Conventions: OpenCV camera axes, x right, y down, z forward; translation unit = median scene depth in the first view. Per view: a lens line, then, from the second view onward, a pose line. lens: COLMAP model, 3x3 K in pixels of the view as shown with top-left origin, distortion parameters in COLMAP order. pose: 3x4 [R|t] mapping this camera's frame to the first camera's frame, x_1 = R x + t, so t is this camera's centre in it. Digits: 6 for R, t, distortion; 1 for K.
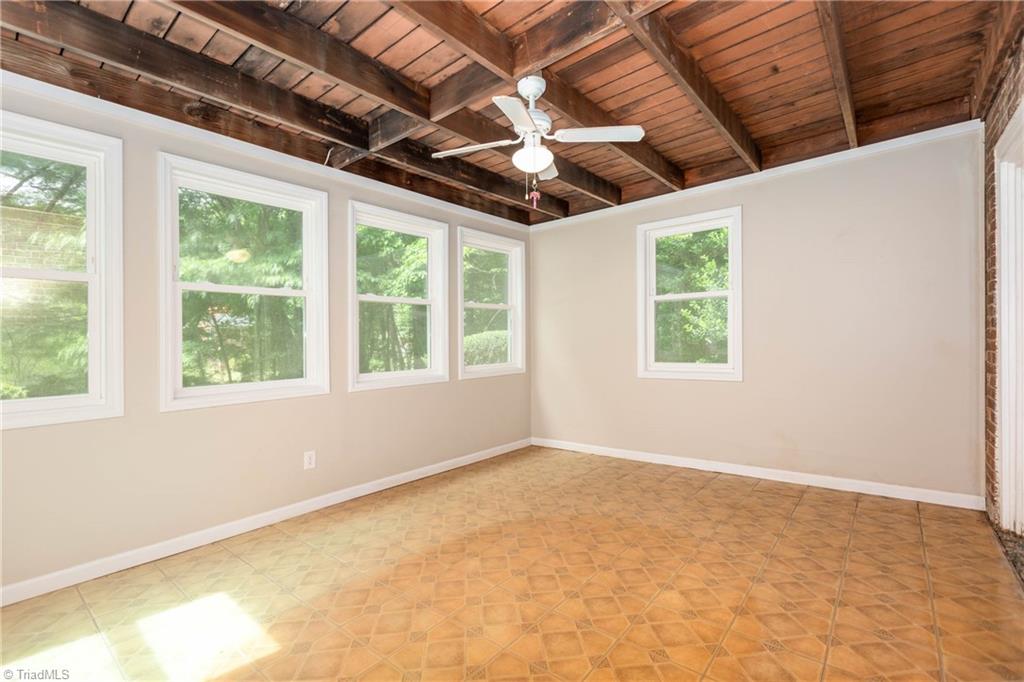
lens RADIAL K [[453.0, 0, 511.4], [0, 453.0, 346.8], [0, 0, 1]] dist [-0.004083, -0.000420]
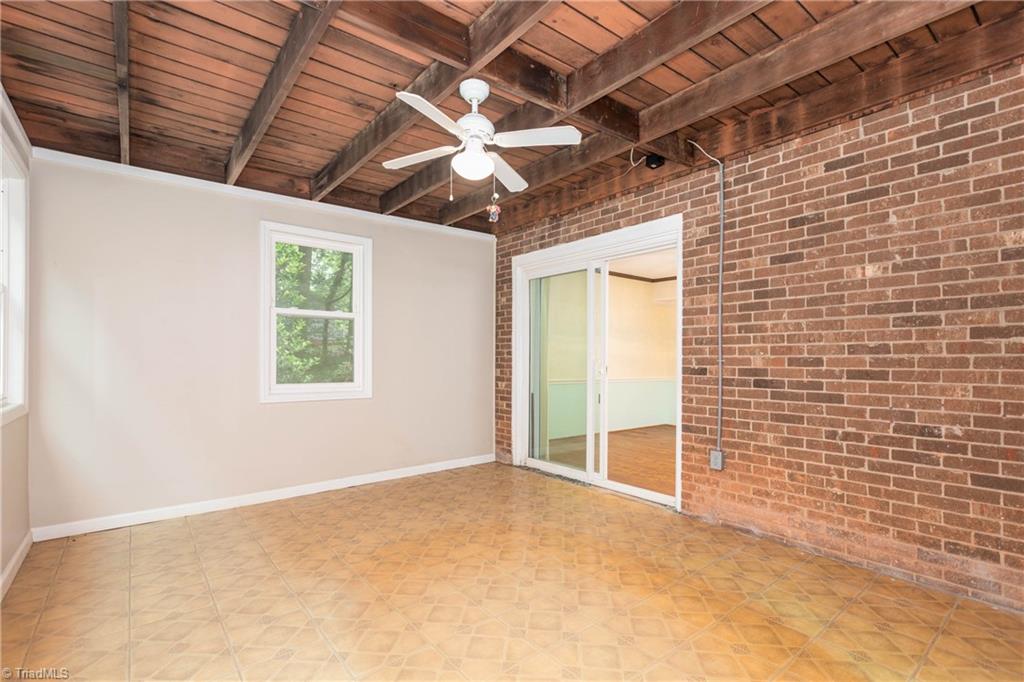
lens RADIAL K [[475.2, 0, 508.1], [0, 475.2, 369.9], [0, 0, 1]] dist [-0.003099, -0.000256]
pose [[0.201890, -0.001329, 0.979407, -0.667431], [-0.001290, 0.999998, 0.001623, 0.006497], [-0.979407, -0.001591, 0.201888, 0.516947]]
